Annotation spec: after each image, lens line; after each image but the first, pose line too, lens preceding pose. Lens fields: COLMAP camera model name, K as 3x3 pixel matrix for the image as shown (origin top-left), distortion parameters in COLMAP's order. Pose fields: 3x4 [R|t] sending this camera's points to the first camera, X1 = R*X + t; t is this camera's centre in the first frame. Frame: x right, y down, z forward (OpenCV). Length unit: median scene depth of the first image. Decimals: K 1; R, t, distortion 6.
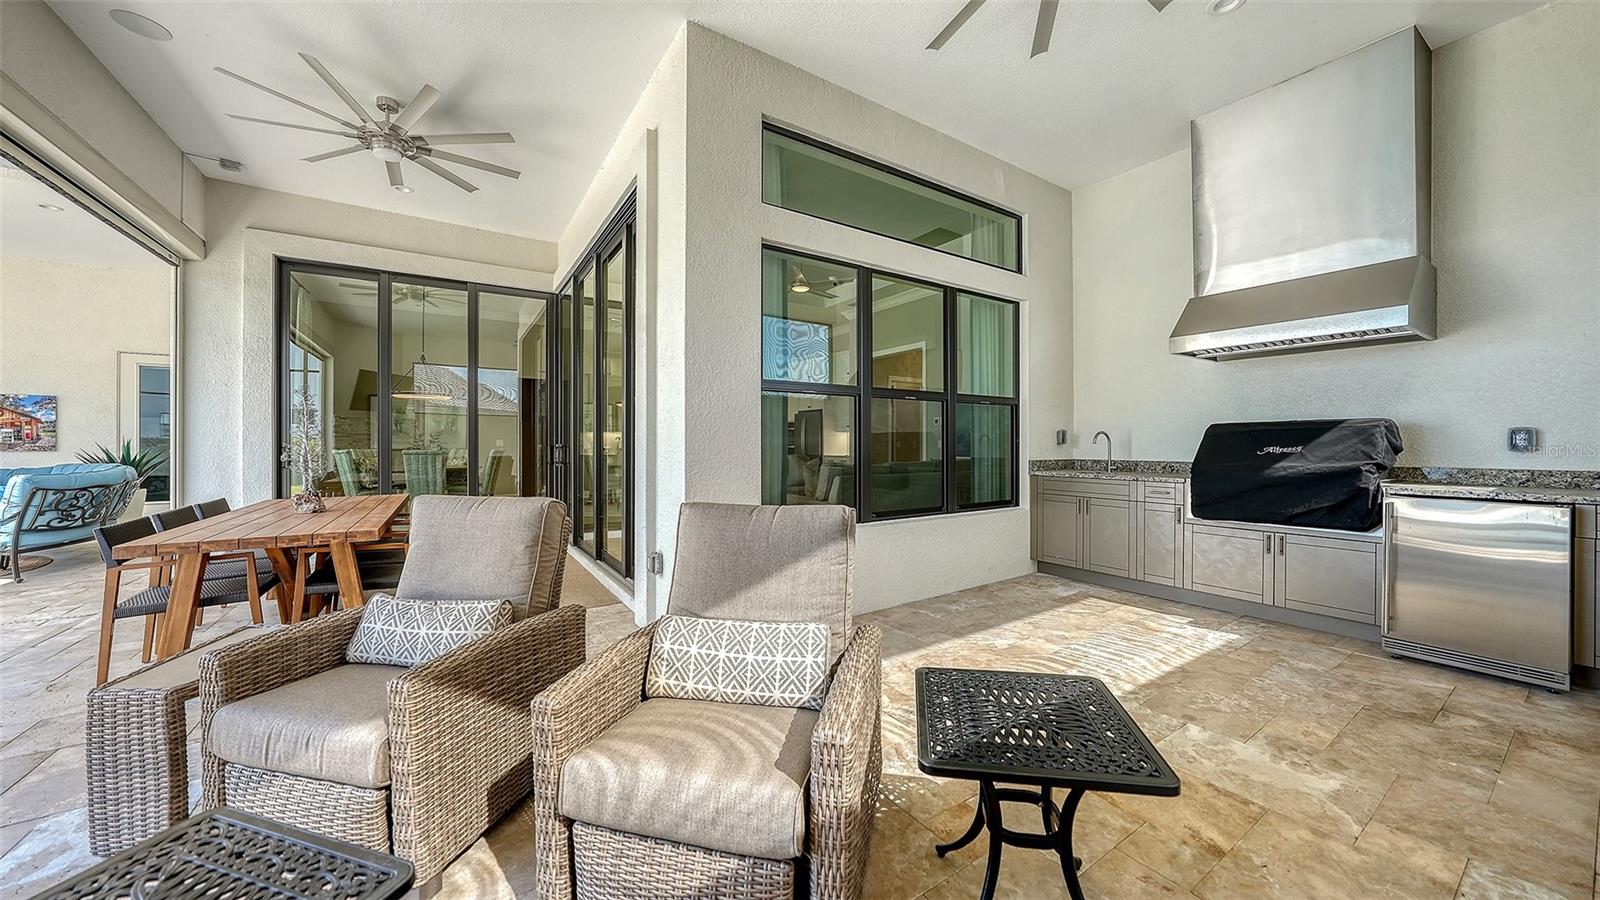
lens RADIAL K [[547.7, 0, 783.6], [0, 547.7, 450.1], [0, 0, 1]] dist [-0.011937, 0.001807]
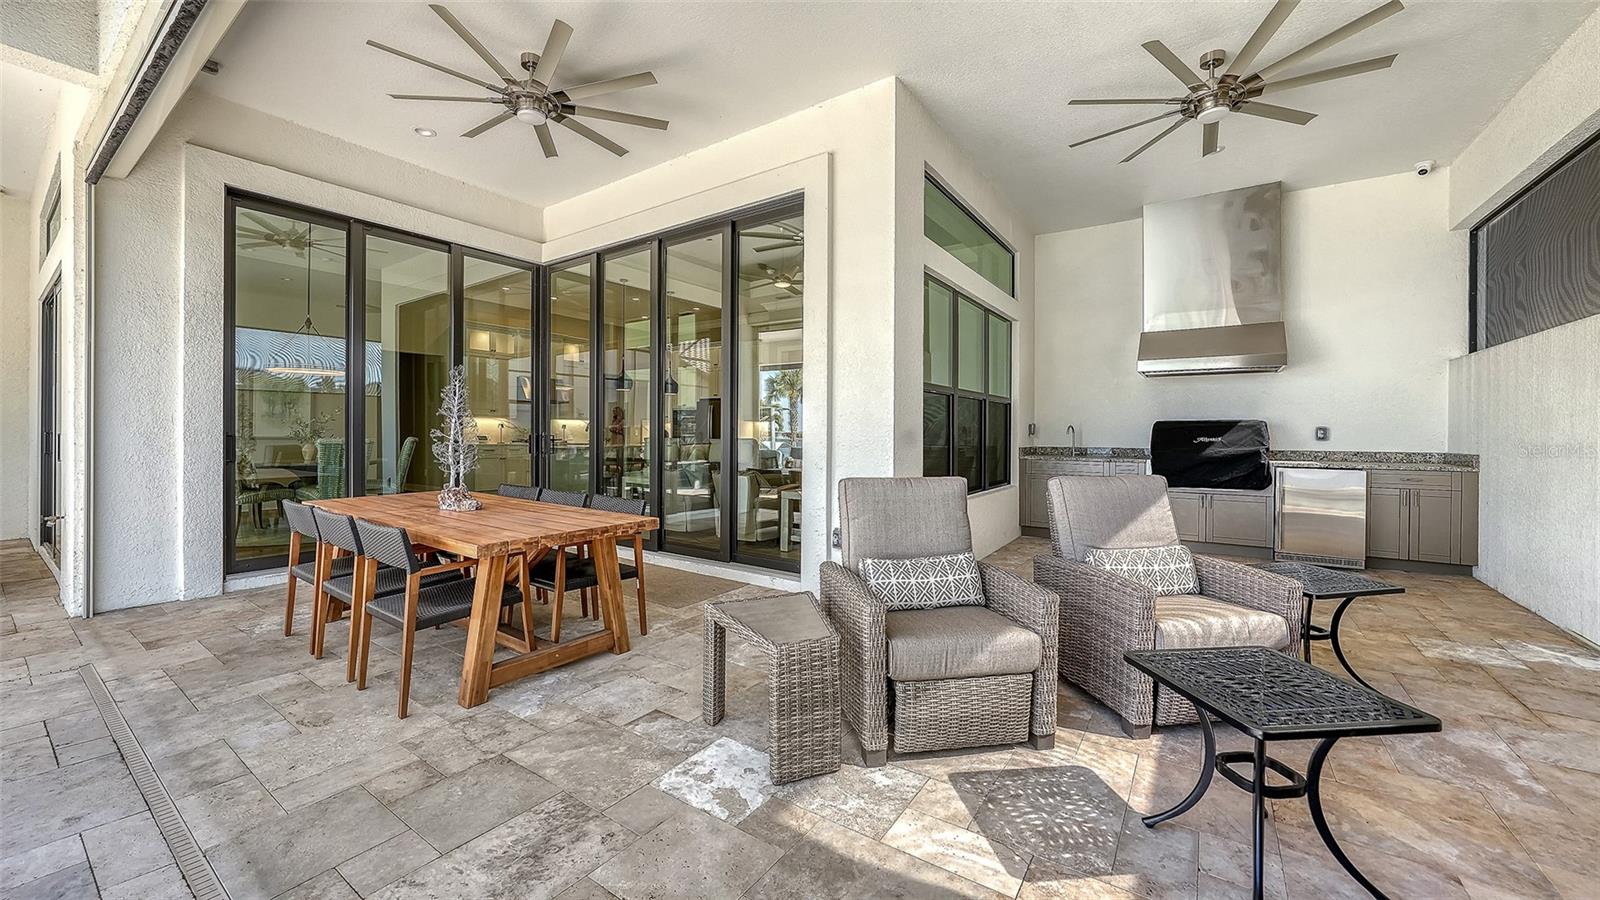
lens RADIAL K [[587.3, 0, 793.5], [0, 587.3, 436.3], [0, 0, 1]] dist [-0.006287, 0.000362]
pose [[0.927962, 0.002026, 0.372669, -0.693286], [-0.000763, 0.999993, -0.003537, -0.002989], [-0.372674, 0.002998, 0.927957, -0.078413]]
